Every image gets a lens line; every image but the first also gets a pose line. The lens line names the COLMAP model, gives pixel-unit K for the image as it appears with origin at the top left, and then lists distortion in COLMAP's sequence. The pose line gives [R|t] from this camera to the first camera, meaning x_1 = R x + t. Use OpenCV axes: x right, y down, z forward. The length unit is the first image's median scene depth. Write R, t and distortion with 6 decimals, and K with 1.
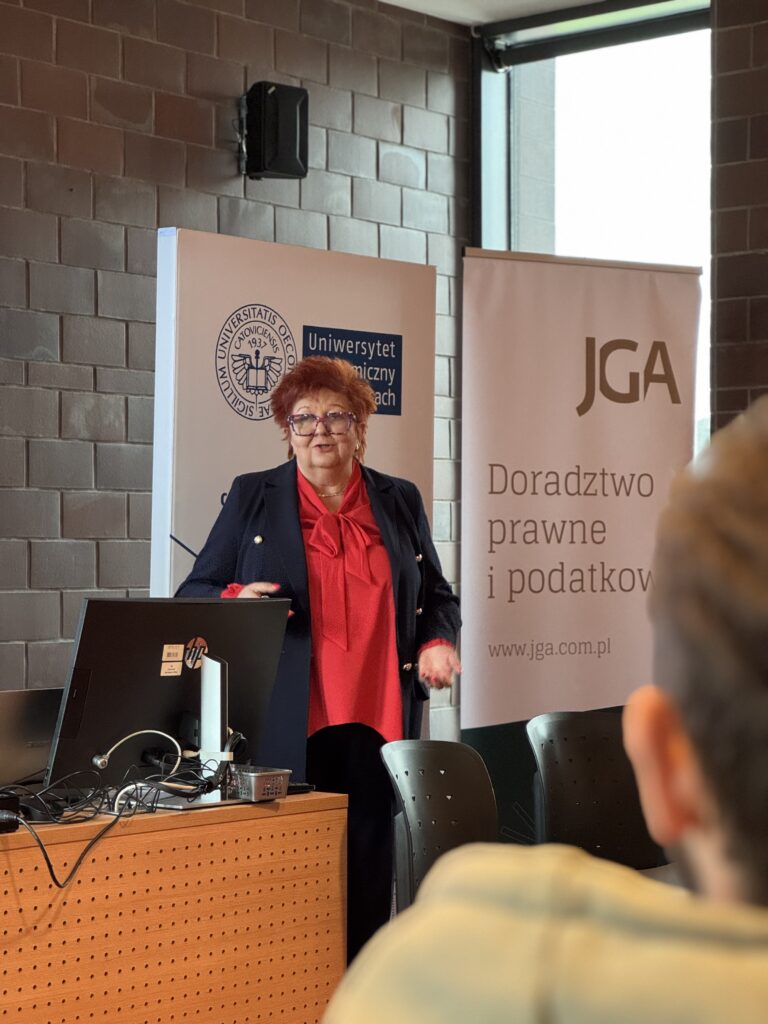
lens RADIAL K [[2291.1, 0, 384.0], [0, 2291.1, 512.0], [0, 0, 1]] dist [-0.255439, 7.421250]
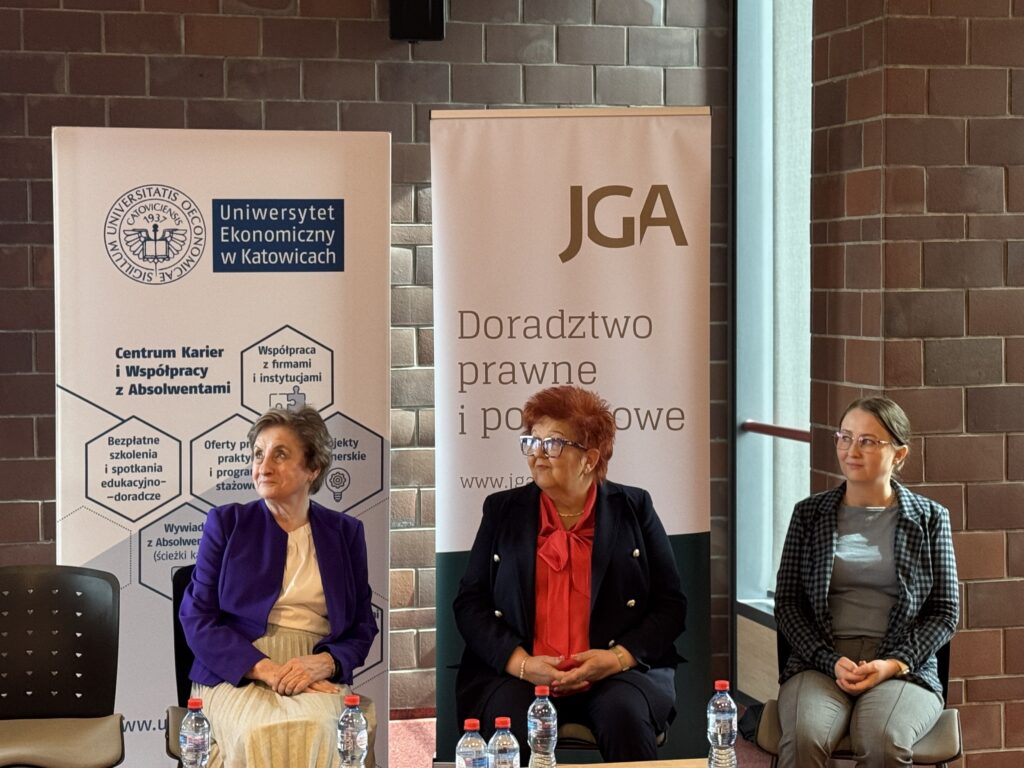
lens RADIAL K [[2083.4, 0, 512.0], [0, 2083.4, 384.0], [0, 0, 1]] dist [0.055972, 2.085119]
pose [[0.796018, 0.028171, -0.604616, 0.668687], [0.016070, 0.997580, 0.067638, -0.053180], [0.605059, -0.063557, 0.793640, 0.231910]]
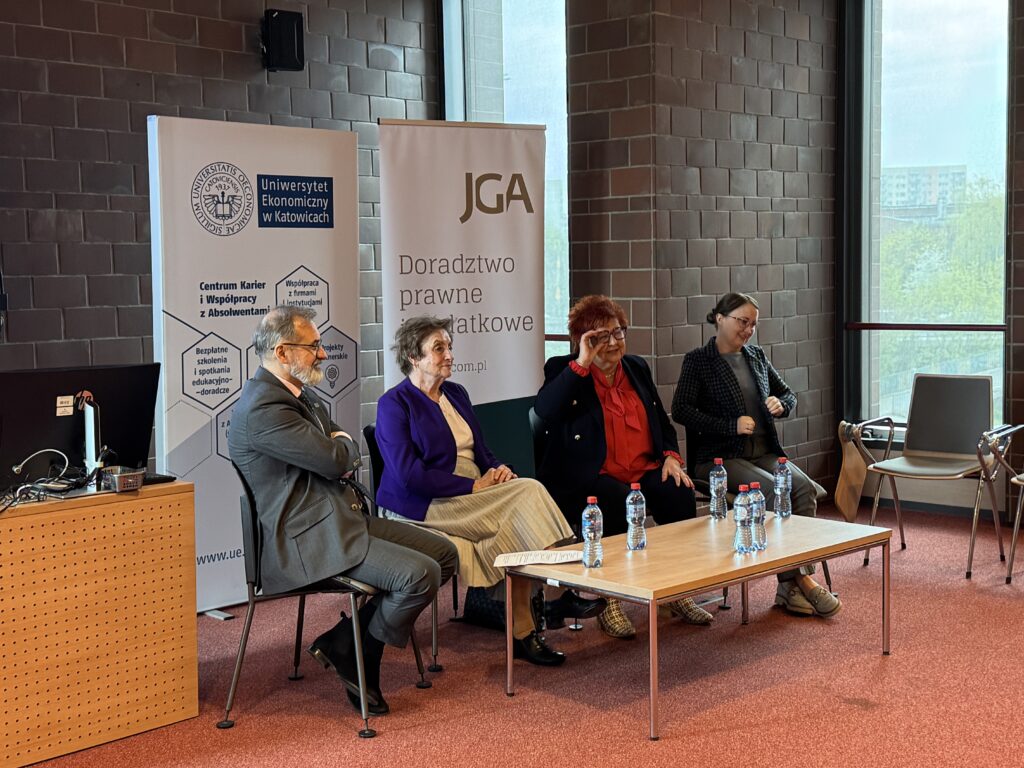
lens RADIAL K [[1404.0, 0, 512.0], [0, 1404.0, 384.0], [0, 0, 1]] dist [0.147559, -0.003858]
pose [[0.997632, -0.009712, -0.068095, 0.193029], [0.016825, 0.994363, 0.104682, -0.033652], [0.066694, -0.105580, 0.992172, 0.012421]]
